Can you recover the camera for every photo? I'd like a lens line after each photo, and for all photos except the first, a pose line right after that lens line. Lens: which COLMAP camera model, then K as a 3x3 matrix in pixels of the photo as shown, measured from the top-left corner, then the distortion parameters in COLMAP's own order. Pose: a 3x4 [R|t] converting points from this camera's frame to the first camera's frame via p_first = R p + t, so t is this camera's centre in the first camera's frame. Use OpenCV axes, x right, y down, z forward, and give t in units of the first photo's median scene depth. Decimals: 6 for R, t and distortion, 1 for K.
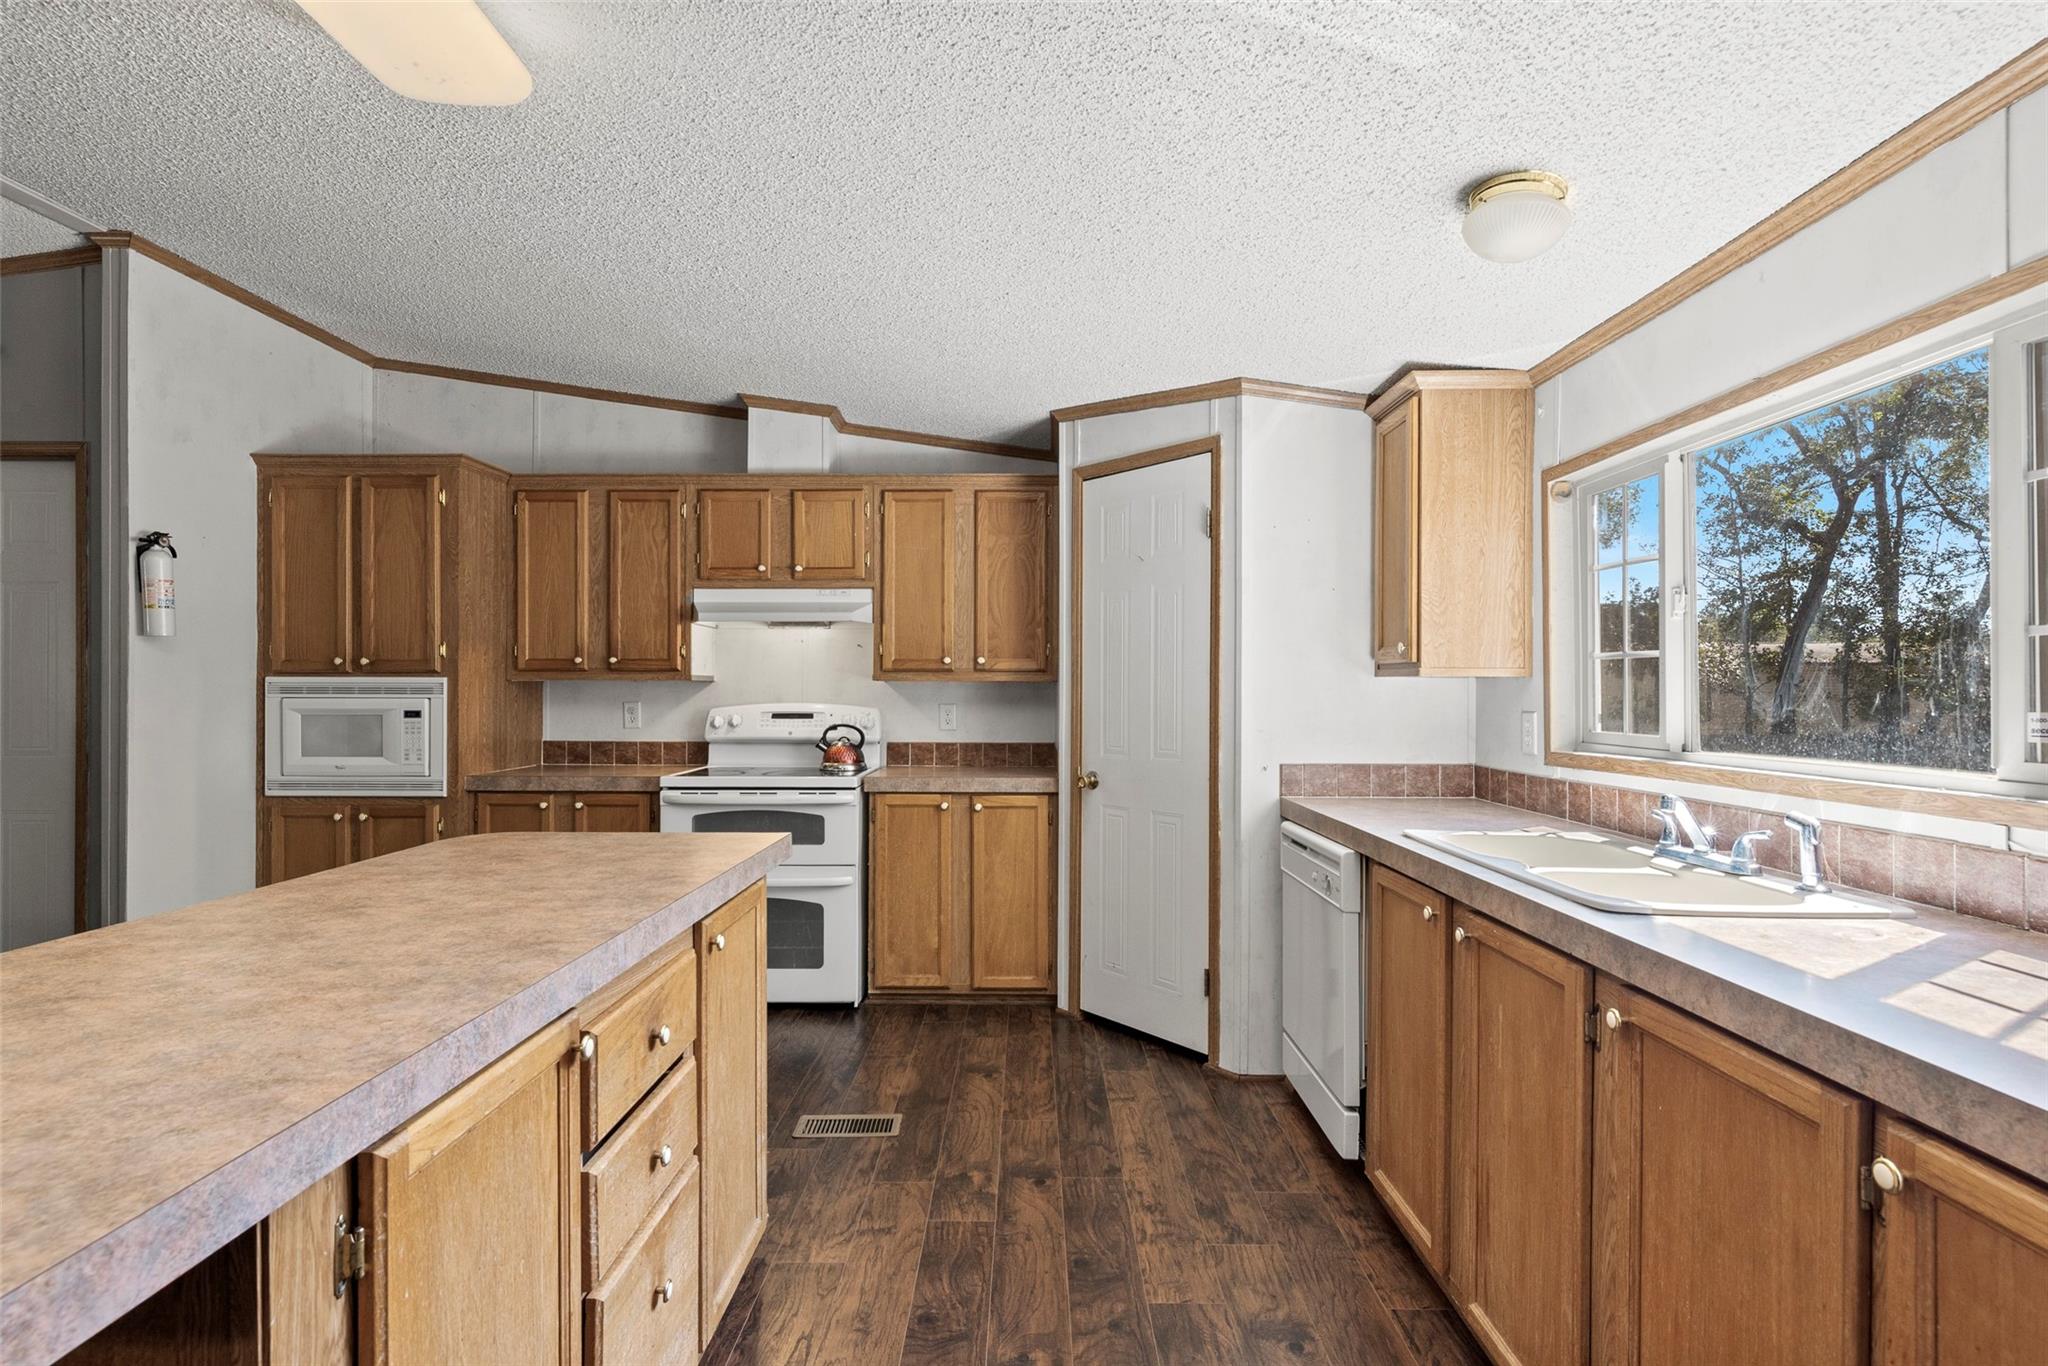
lens RADIAL K [[984.6, 0, 1019.6], [0, 984.6, 691.9], [0, 0, 1]] dist [0.000300, -0.001261]
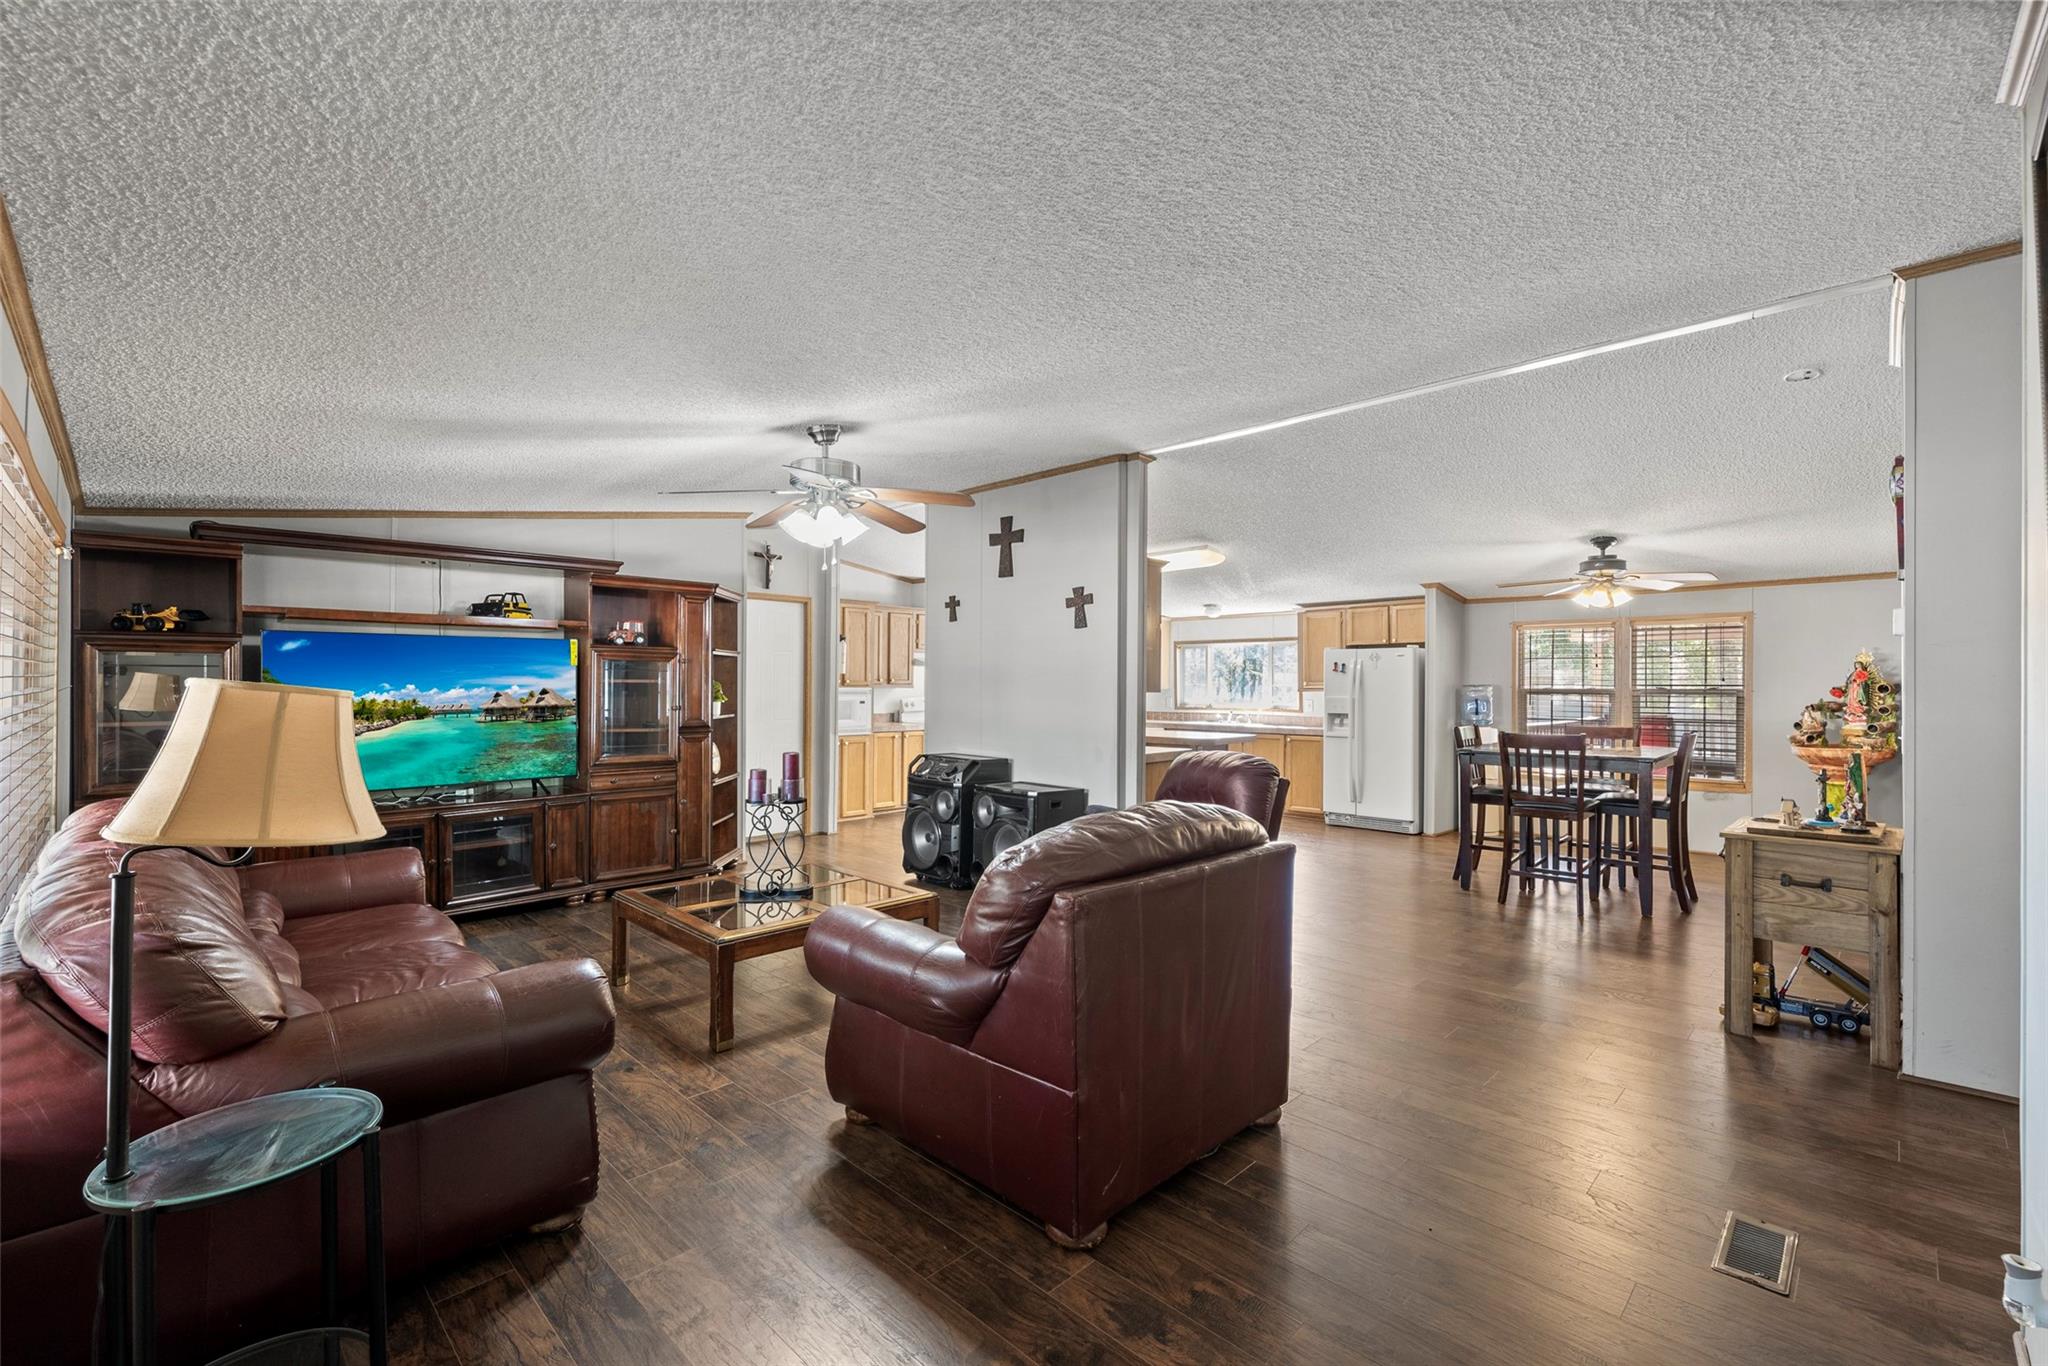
lens RADIAL K [[894.8, 0, 1014.8], [0, 894.8, 684.9], [0, 0, 1]] dist [0.009204, -0.002946]
pose [[0.702477, -0.000250, 0.711706, -2.320625], [-0.003297, 0.999988, 0.003605, -0.038534], [-0.711698, -0.004879, 0.702468, -1.063110]]
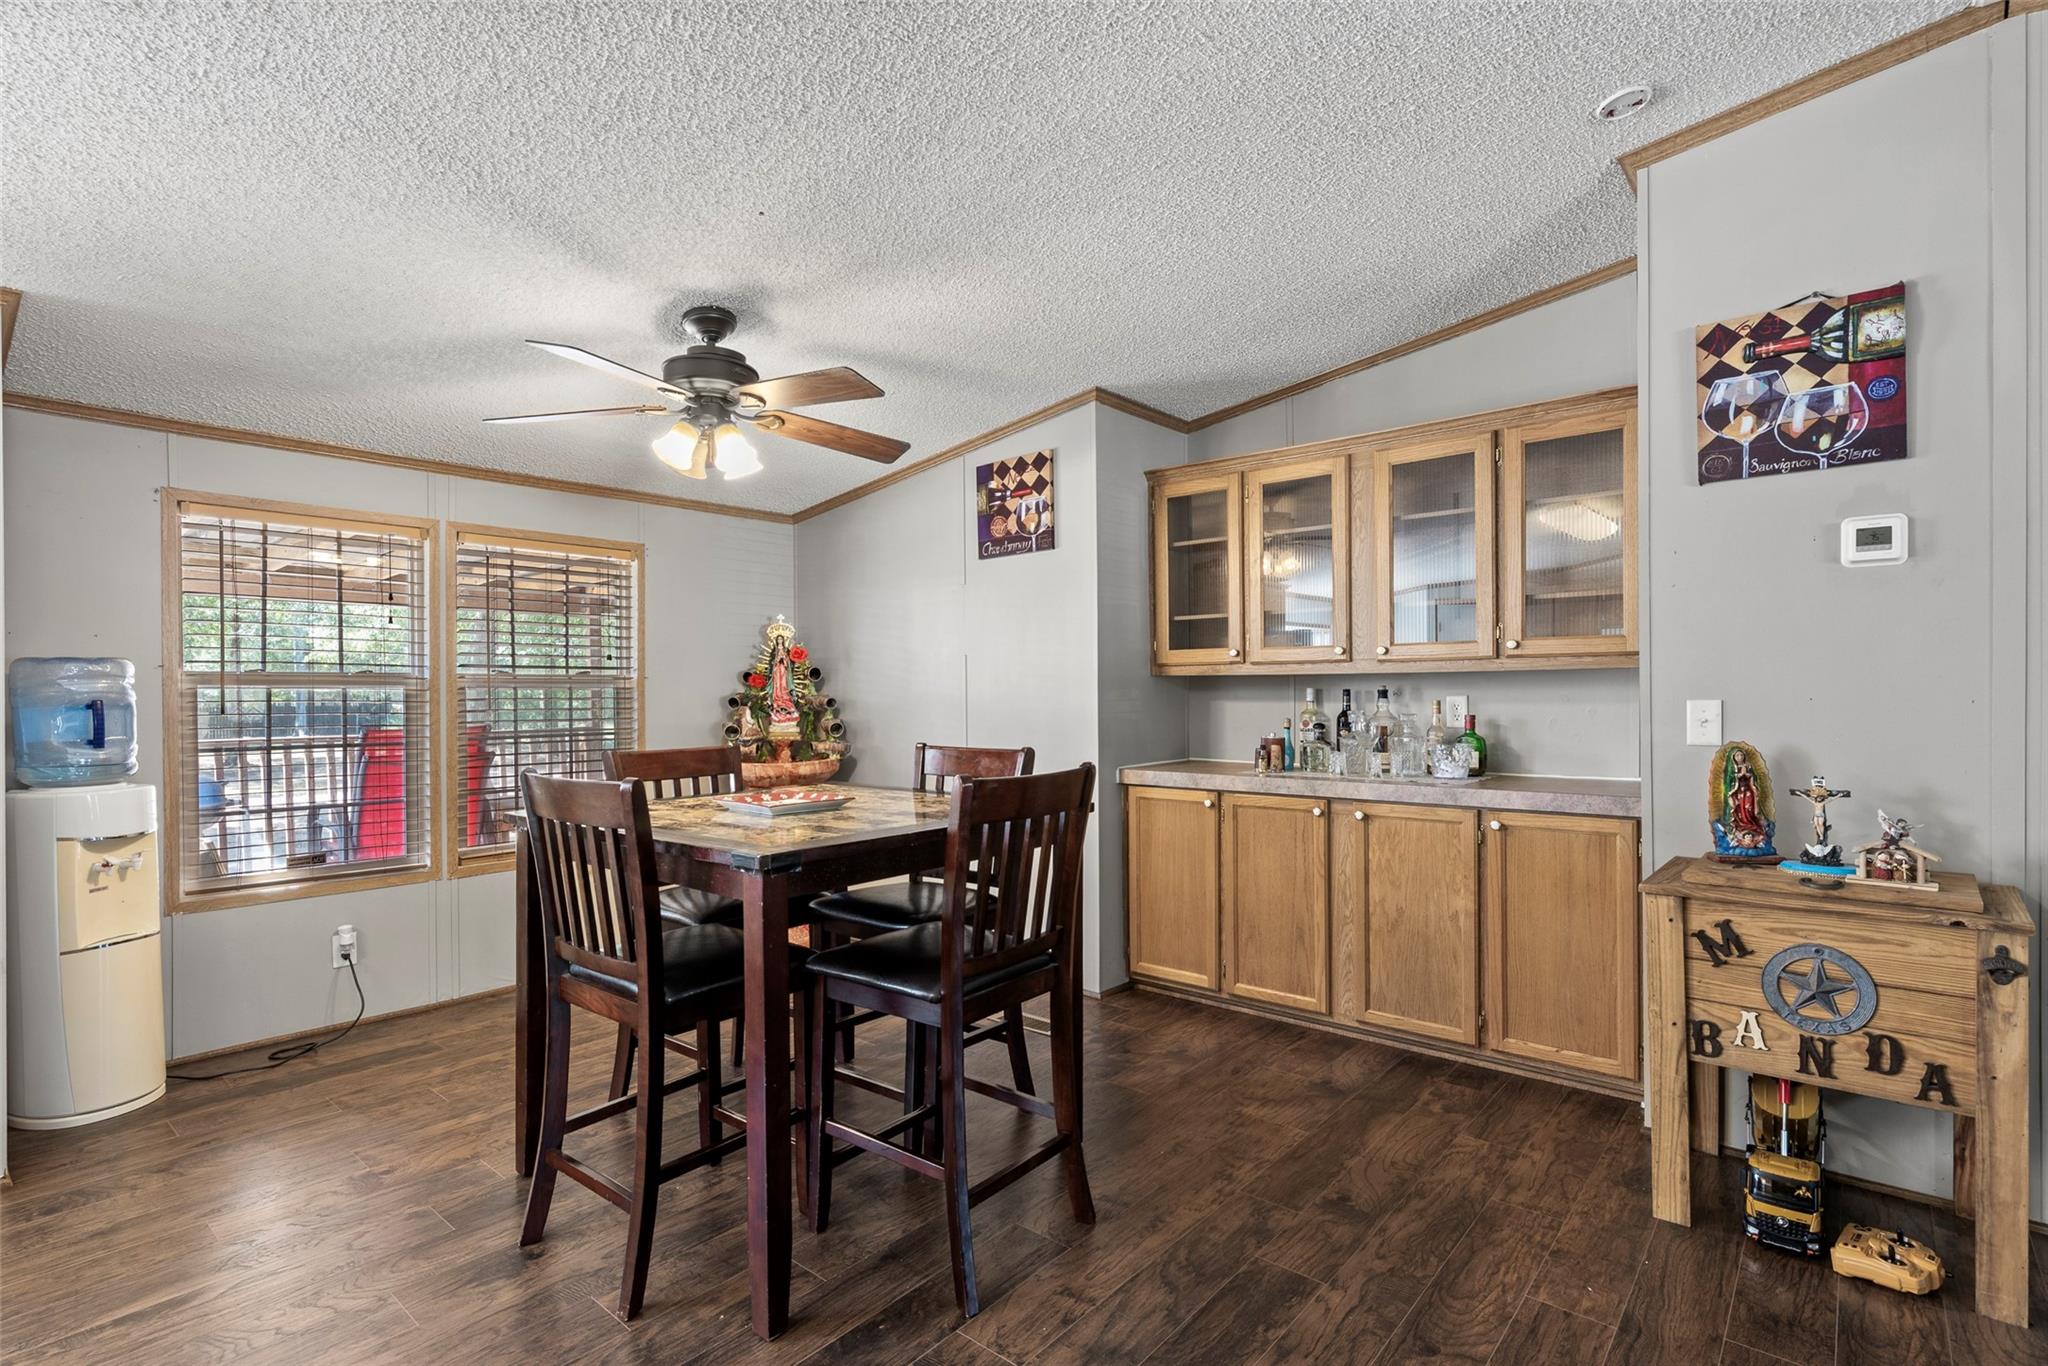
lens RADIAL K [[984.6, 0, 1021.6], [0, 984.6, 700.3], [0, 0, 1]] dist [0.000300, -0.001261]
pose [[-0.763258, -0.000391, 0.646094, -0.872147], [0.003699, 0.999981, 0.004976, 0.004597], [-0.646083, 0.006188, -0.763242, -0.096134]]
